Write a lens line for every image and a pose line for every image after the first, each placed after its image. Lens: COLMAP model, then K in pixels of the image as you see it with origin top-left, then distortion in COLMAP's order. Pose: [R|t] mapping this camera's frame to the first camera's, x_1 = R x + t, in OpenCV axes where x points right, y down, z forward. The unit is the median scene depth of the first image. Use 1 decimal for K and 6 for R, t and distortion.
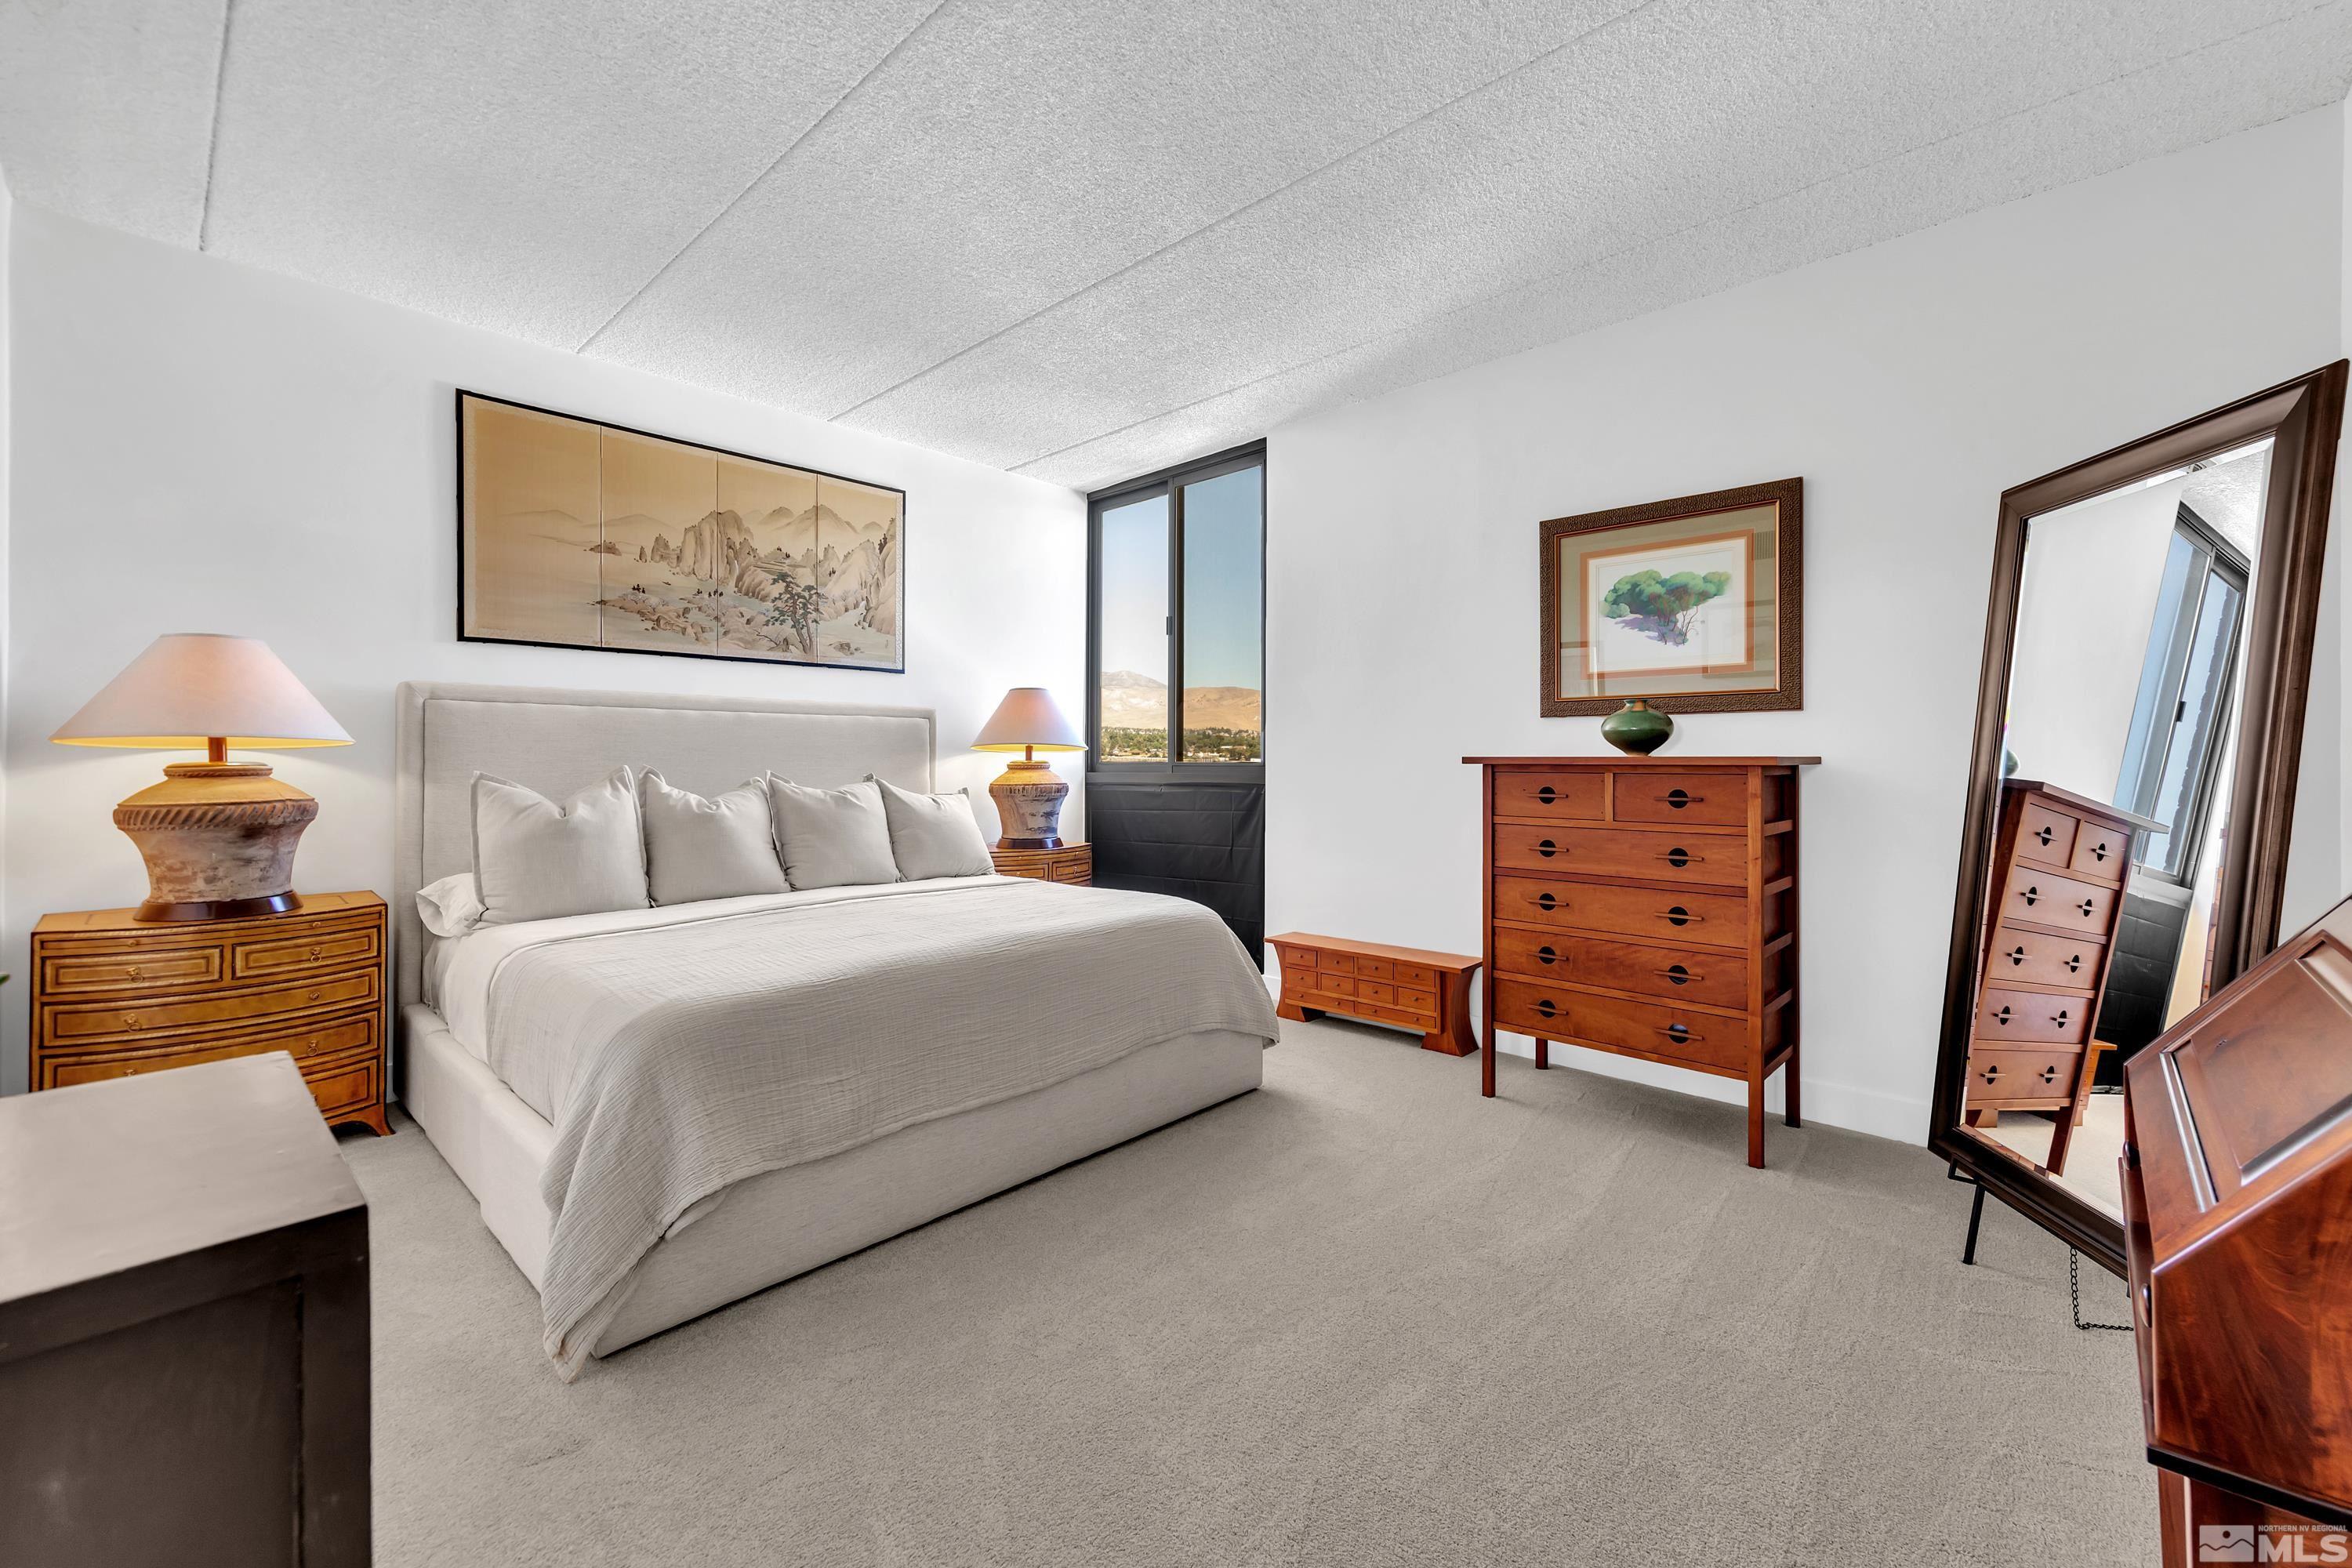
lens RADIAL K [[949.4, 0, 1177.6], [0, 949.4, 762.2], [0, 0, 1]] dist [0.001717, -0.000183]
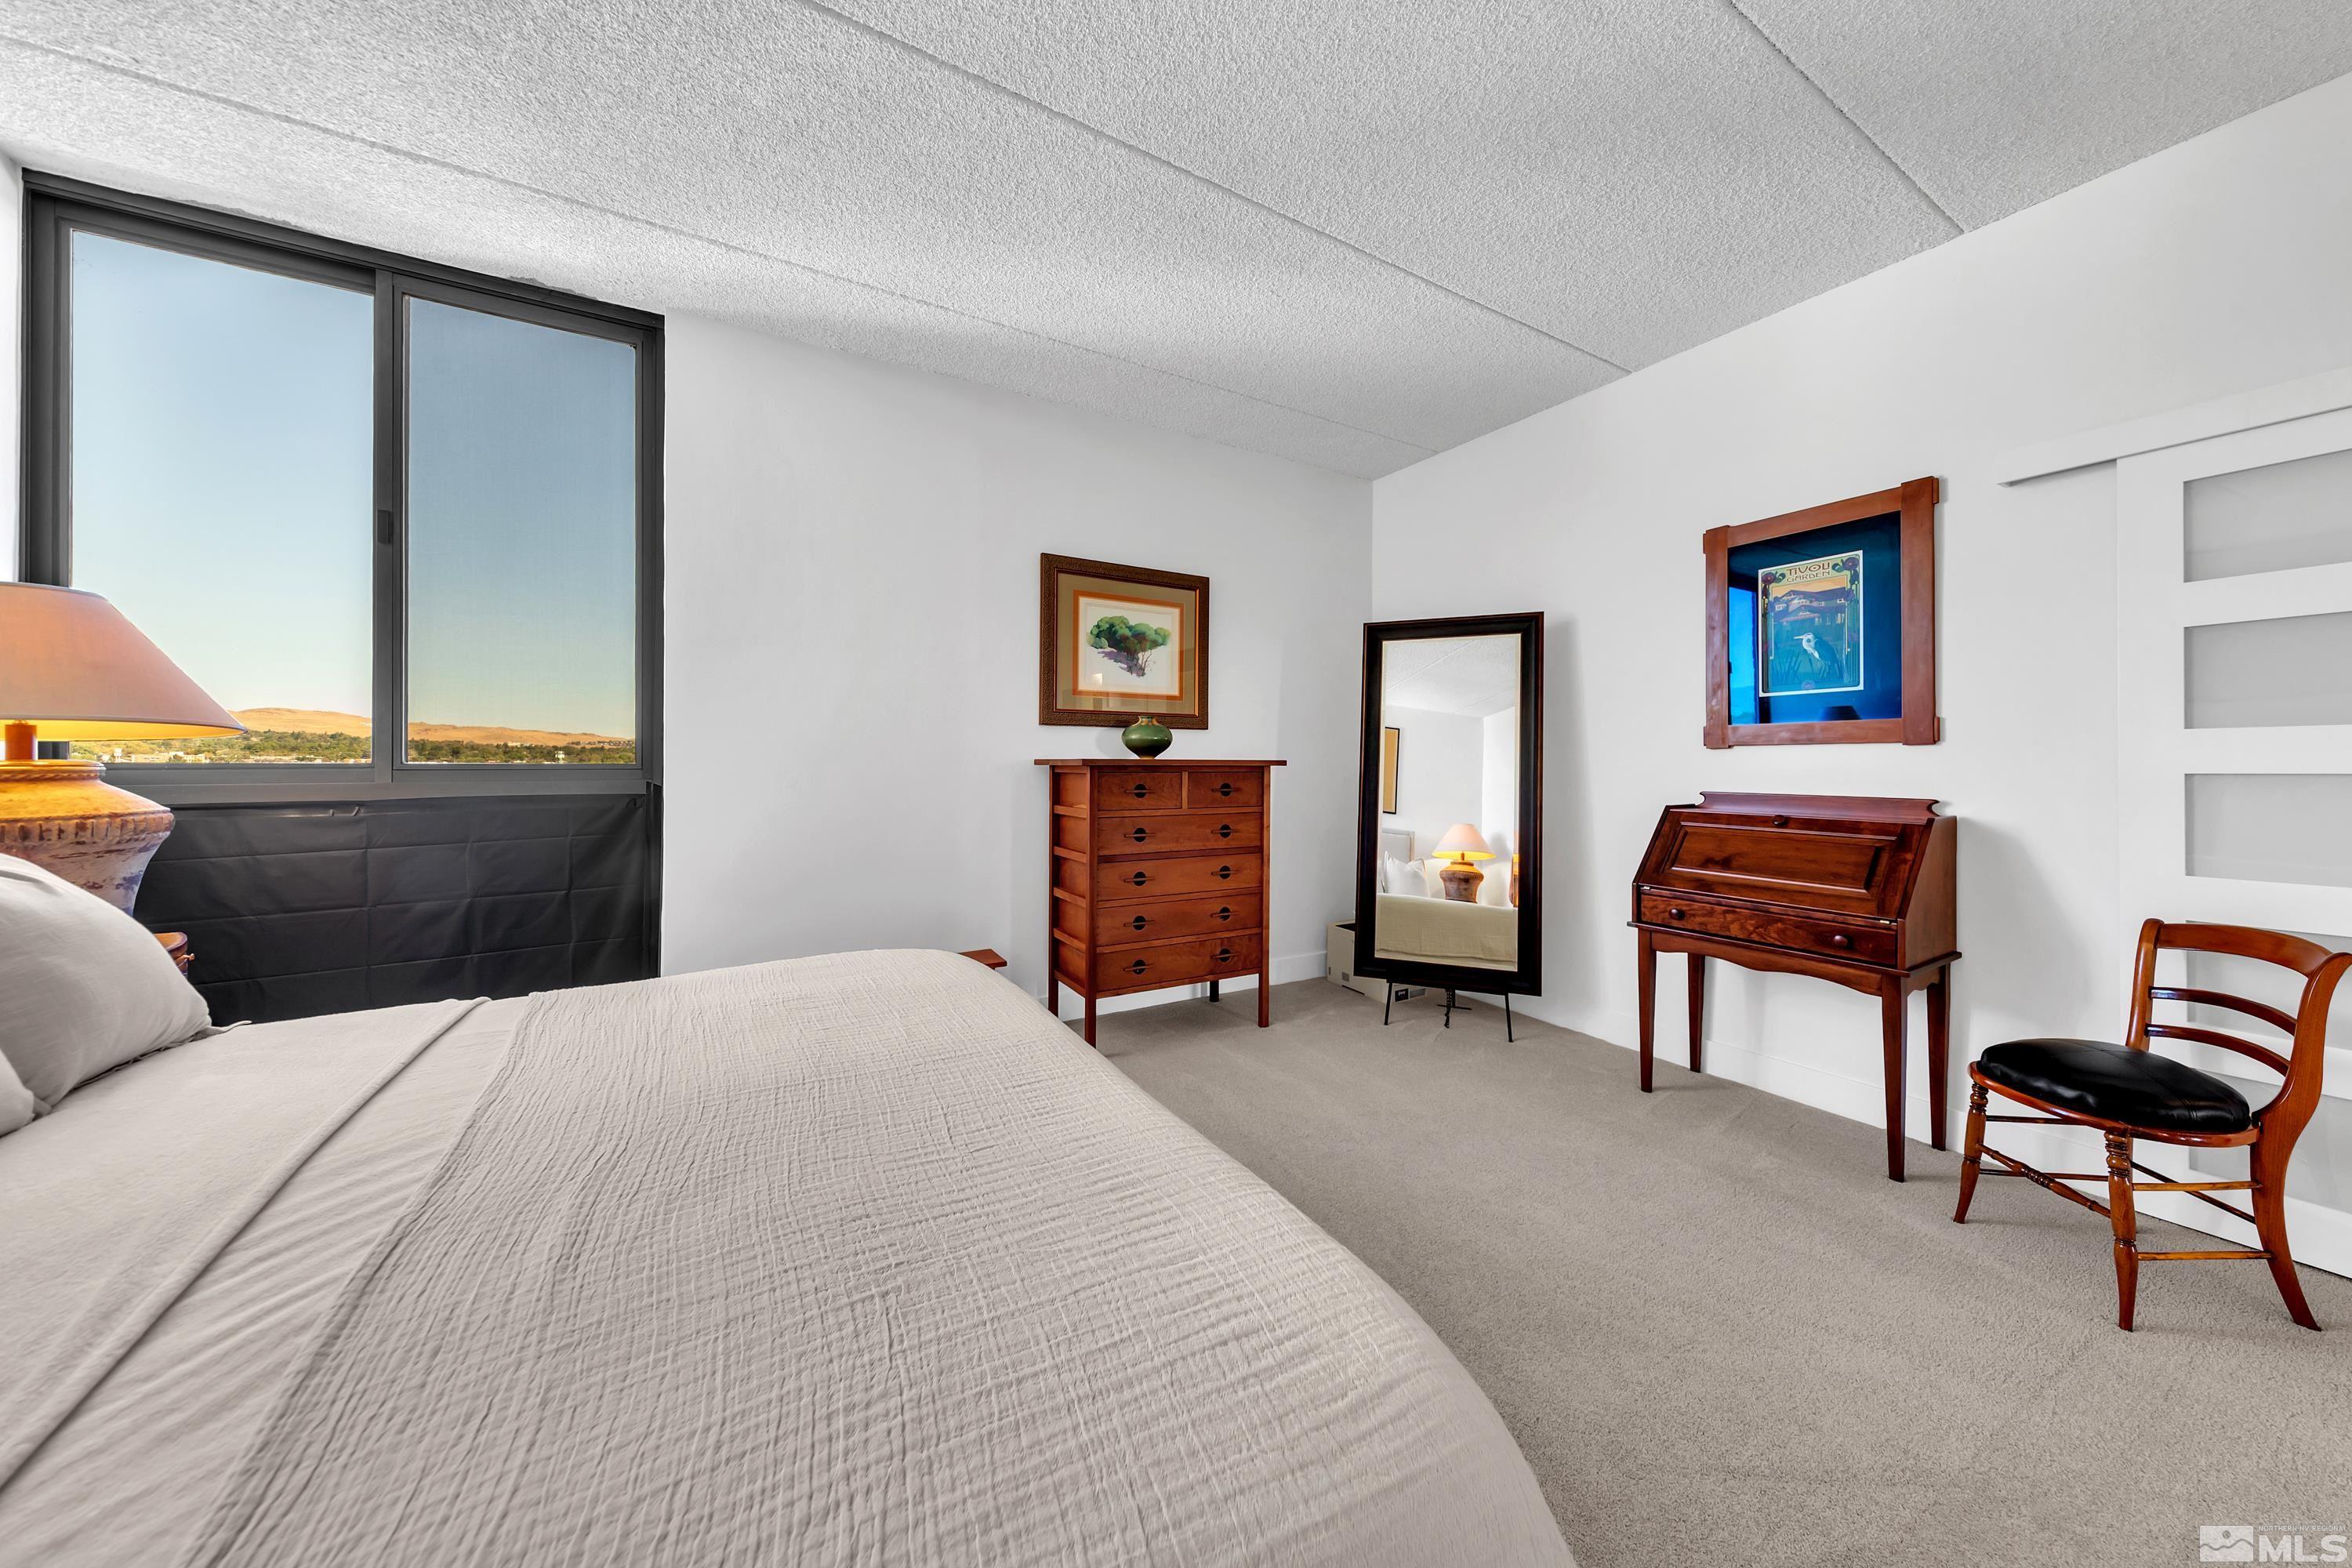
lens RADIAL K [[780.6, 0, 1200.7], [0, 780.6, 771.2], [0, 0, 1]] dist [0.000580, 0.000088]
pose [[0.276316, -0.008710, 0.961027, -0.449678], [0.002333, 0.999962, 0.008392, 0.001110], [-0.961064, -0.000077, 0.276325, 0.535772]]
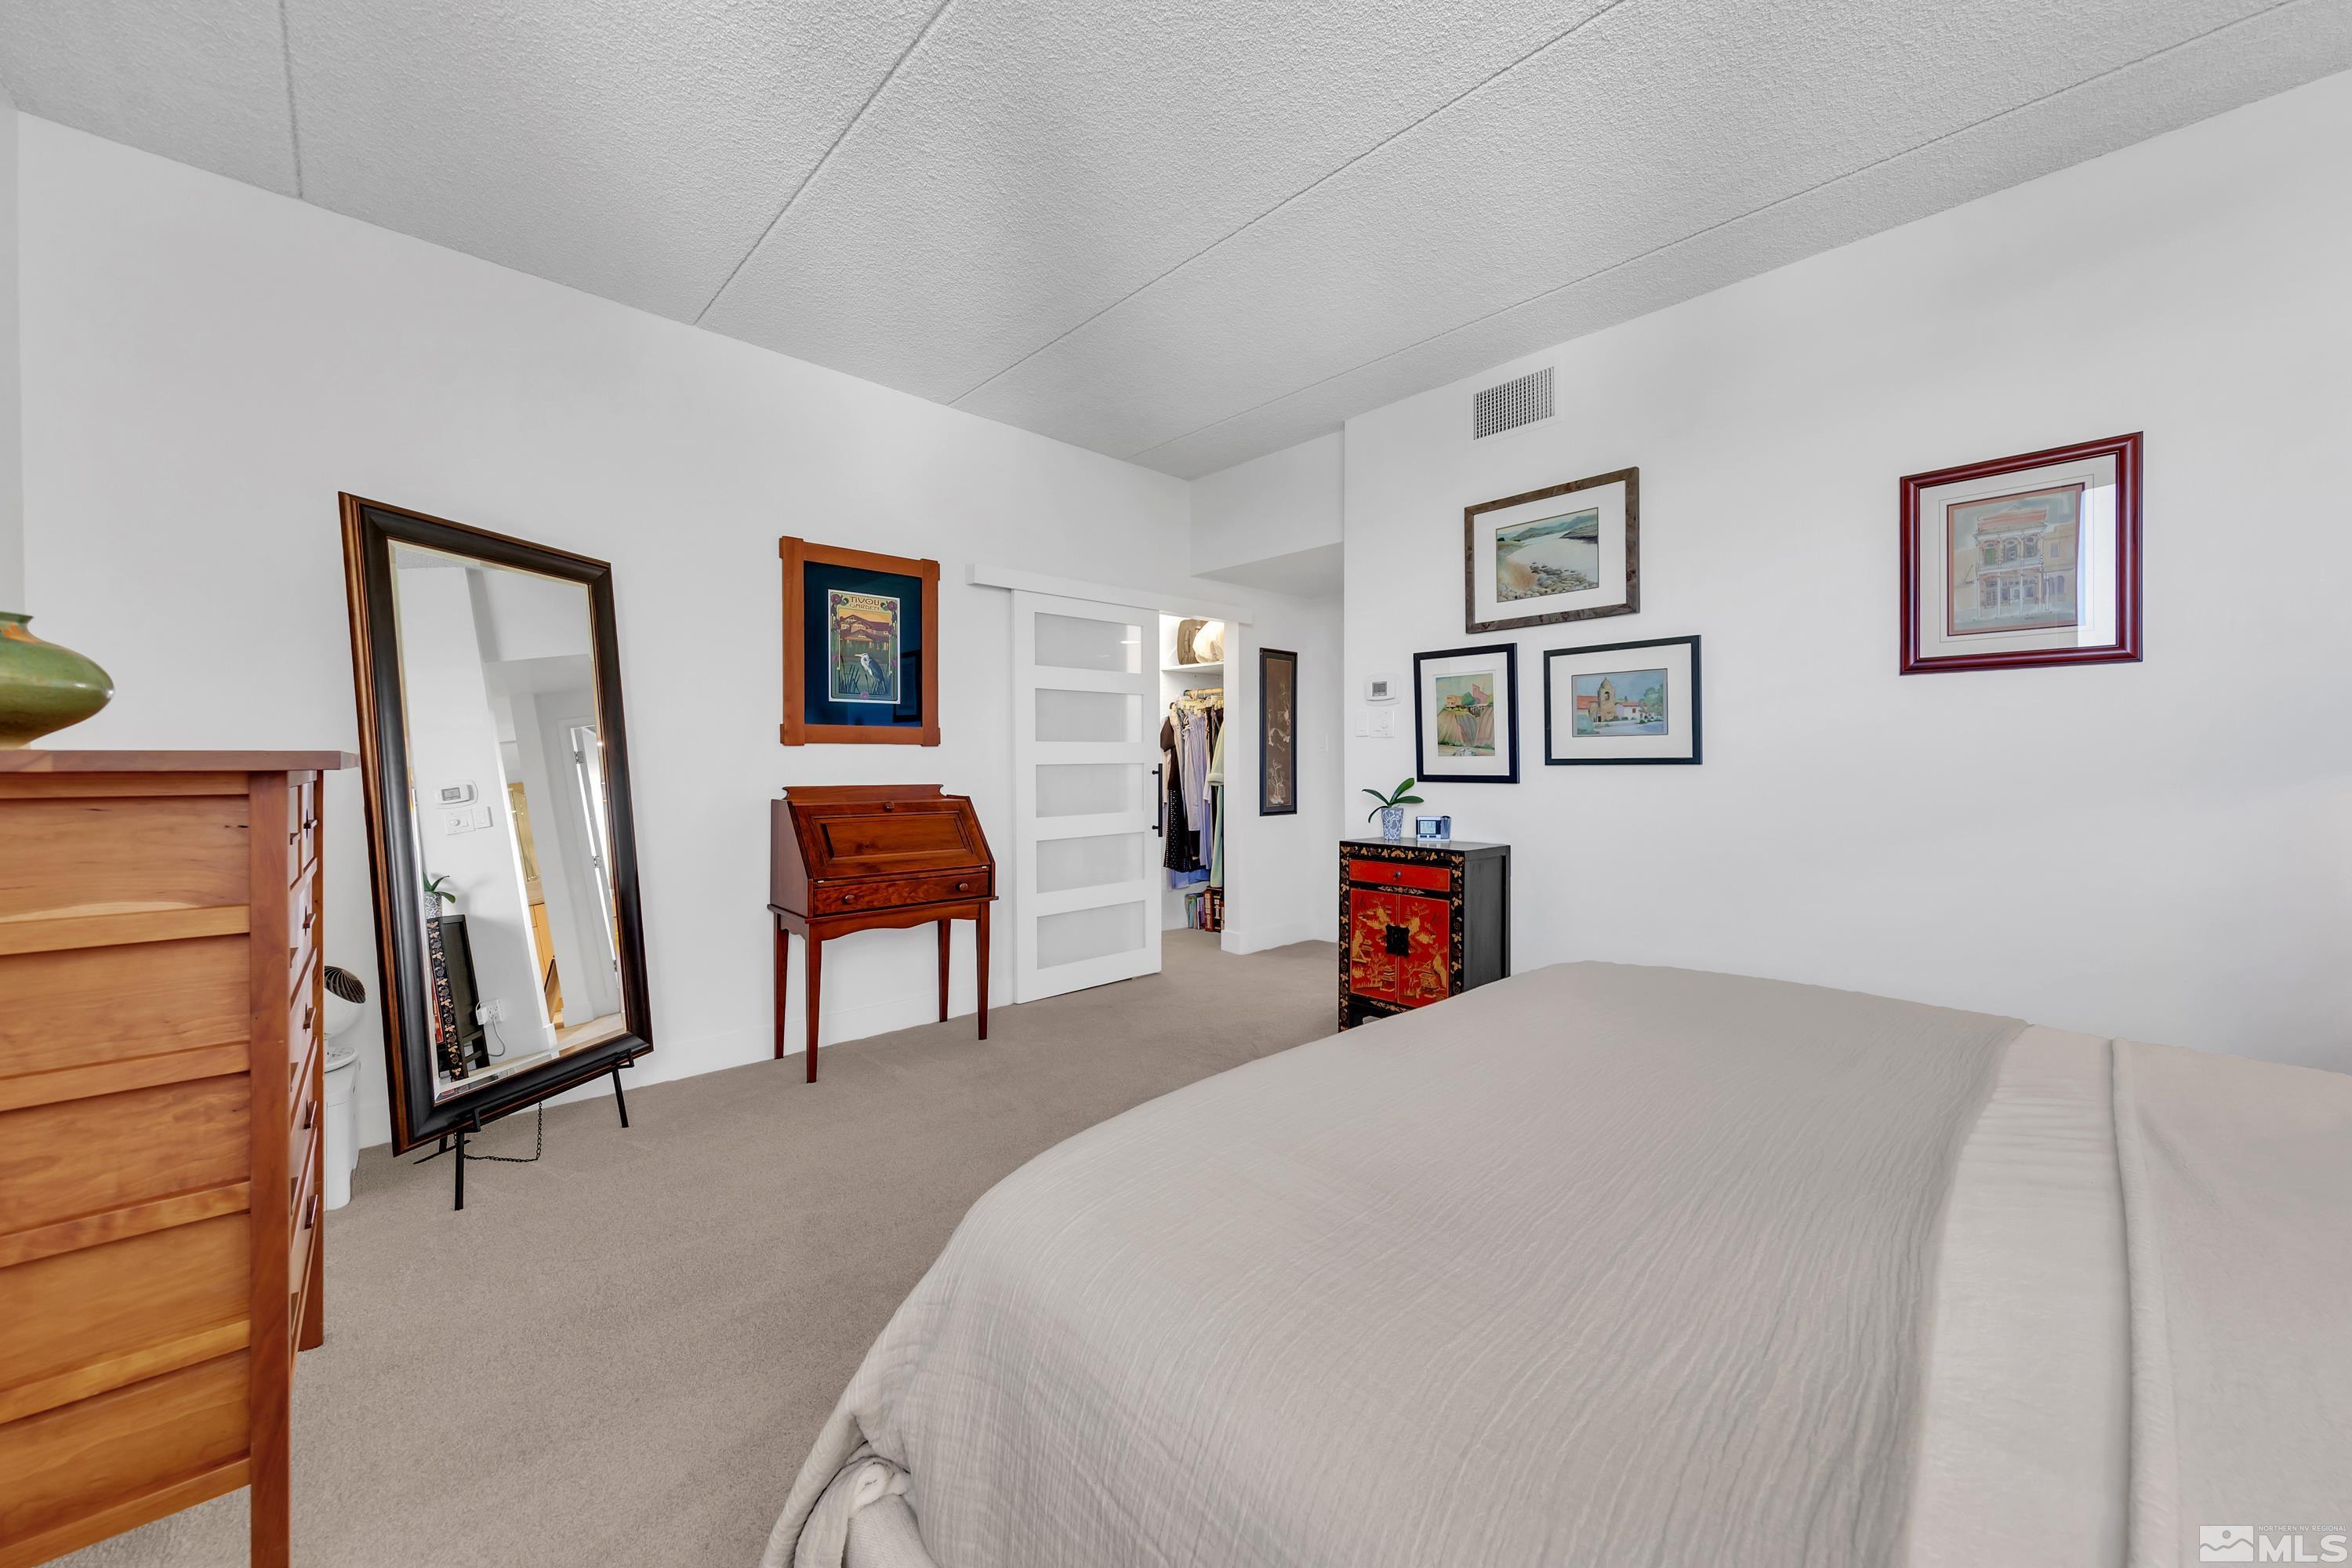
lens RADIAL K [[861.6, 0, 1192.3], [0, 861.6, 759.6], [0, 0, 1]] dist [-0.002654, -0.000084]
pose [[-0.998534, -0.000415, 0.054122, -0.030203], [-0.000026, 0.999974, 0.007192, -0.005407], [-0.054123, 0.007180, -0.998508, 1.140658]]
